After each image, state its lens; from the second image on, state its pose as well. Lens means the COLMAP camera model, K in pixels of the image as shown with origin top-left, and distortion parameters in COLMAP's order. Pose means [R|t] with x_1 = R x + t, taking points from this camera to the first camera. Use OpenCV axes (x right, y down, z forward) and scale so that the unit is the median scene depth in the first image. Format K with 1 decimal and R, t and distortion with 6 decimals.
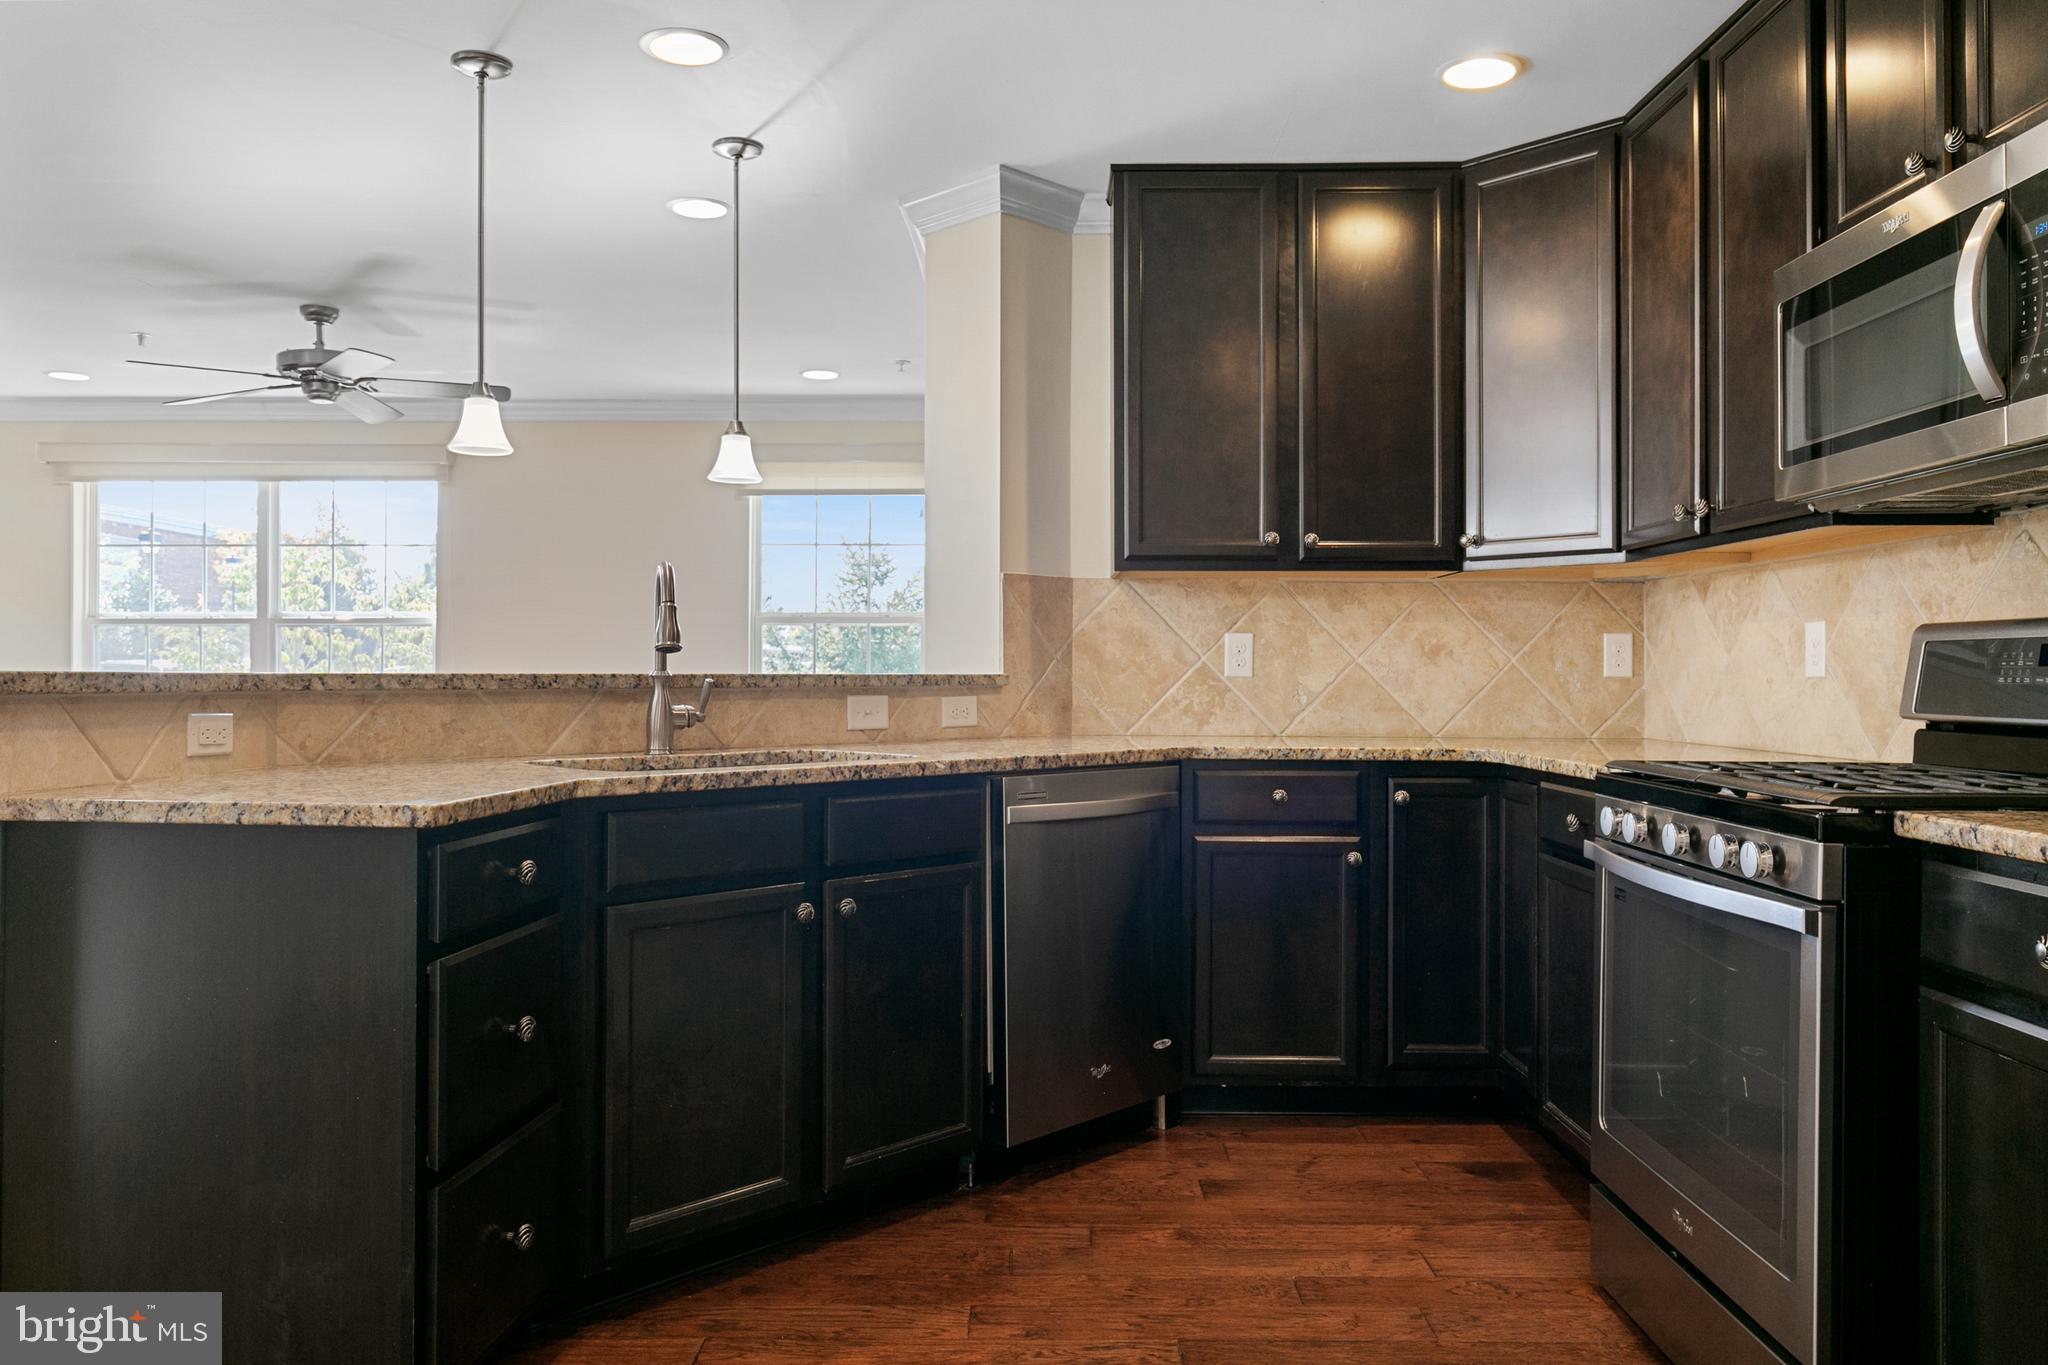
lens RADIAL K [[1472.1, 0, 1030.0], [0, 1472.1, 665.4], [0, 0, 1]] dist [0.007046, -0.007171]
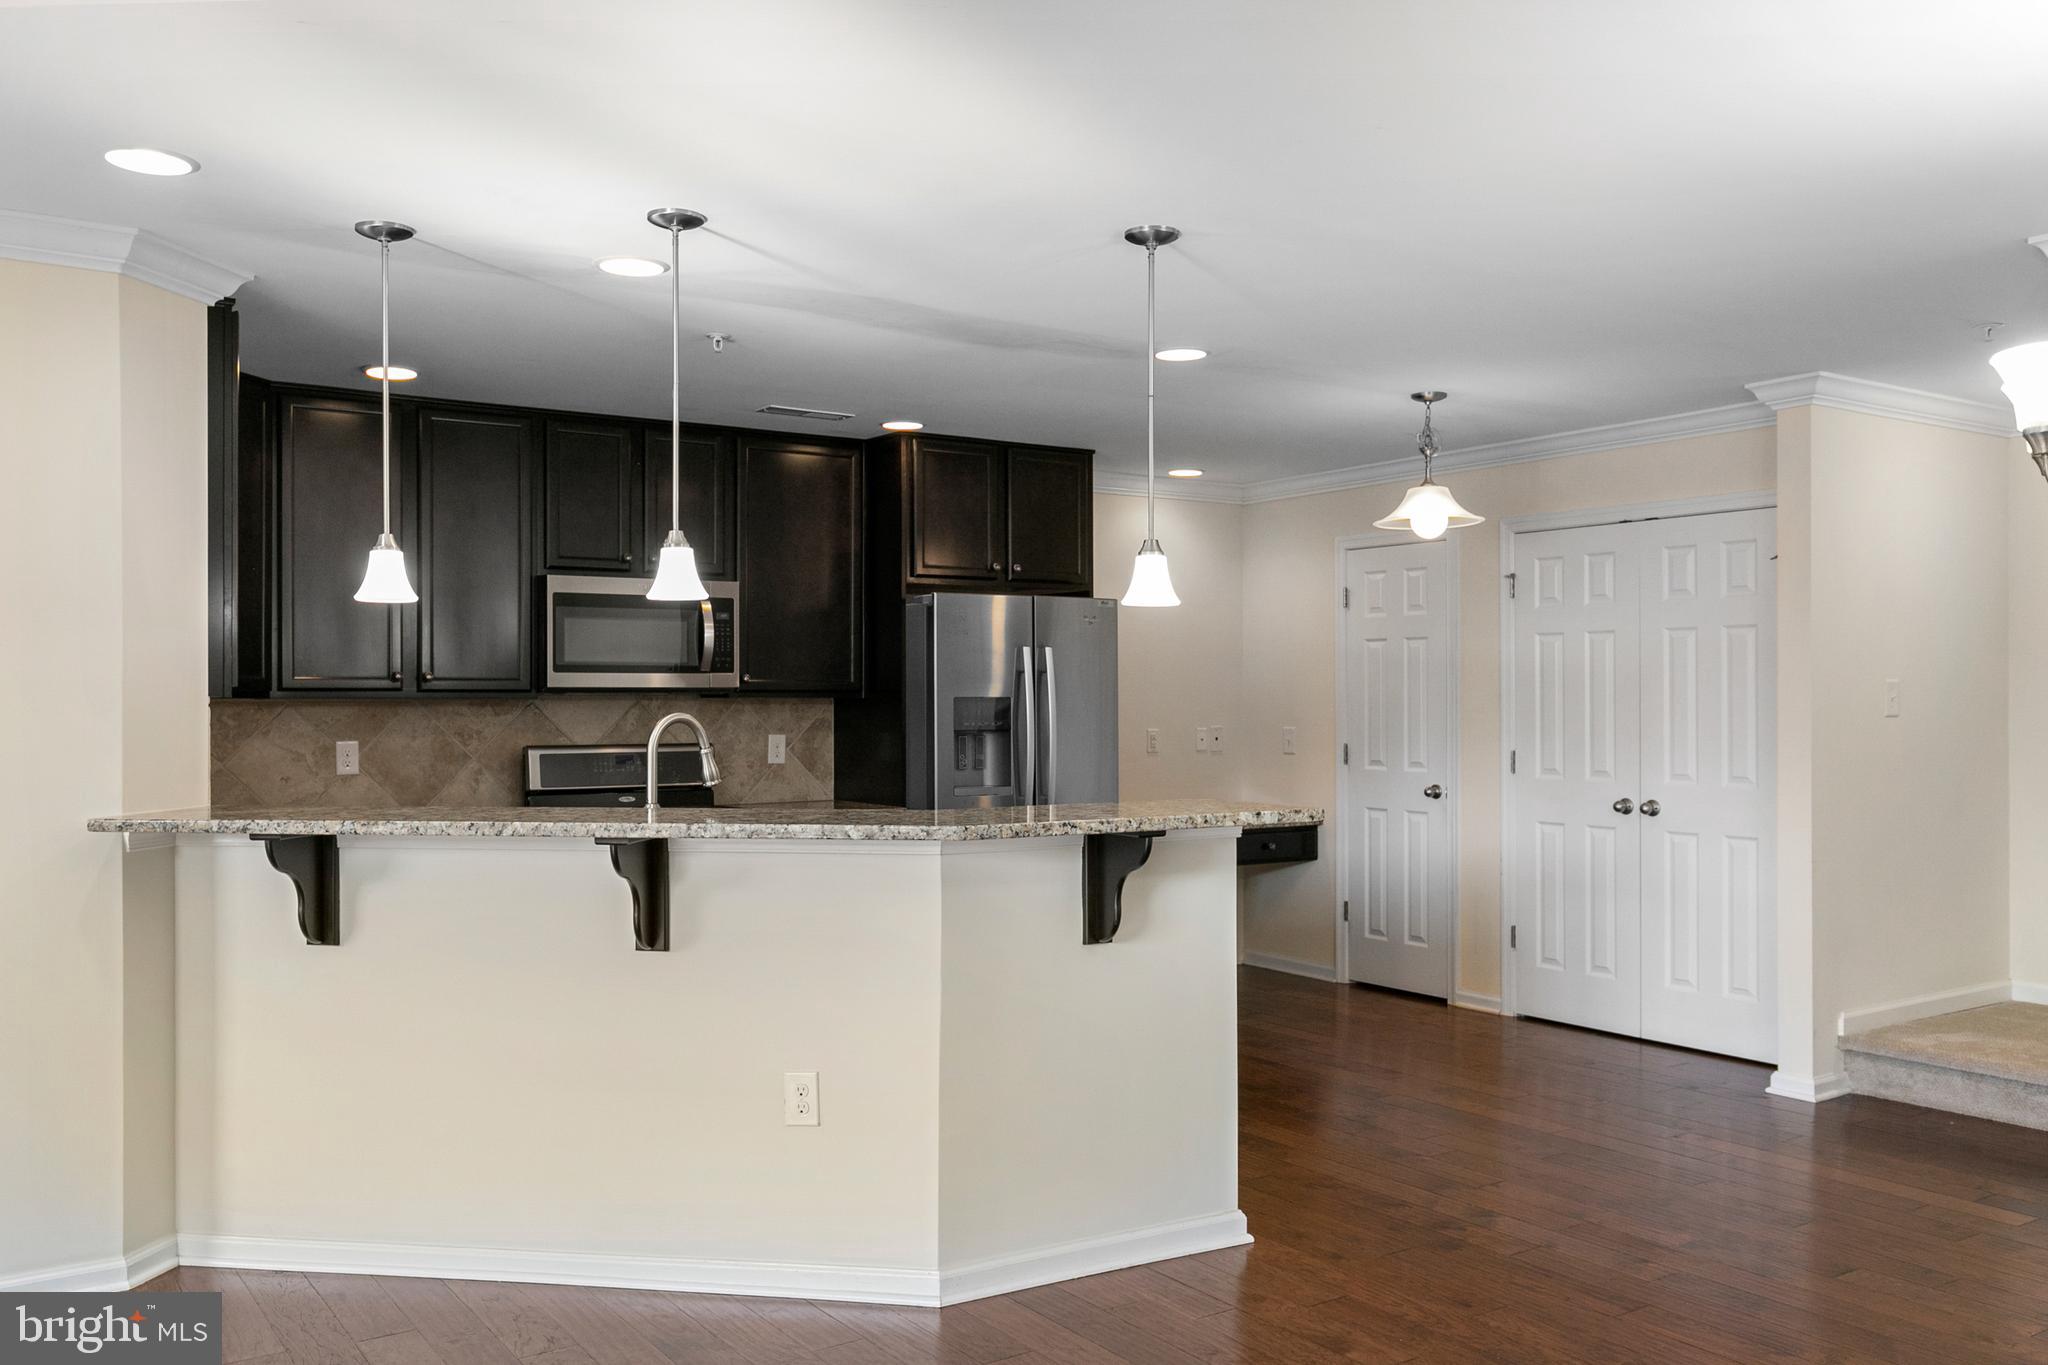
lens RADIAL K [[1638.7, 0, 1033.4], [0, 1638.7, 688.6], [0, 0, 1]] dist [-0.000503, -0.000223]
pose [[-0.572776, 0.007080, 0.819681, -1.300875], [-0.002677, 0.999941, -0.010508, -0.065587], [-0.819708, -0.008213, -0.572723, 1.308764]]
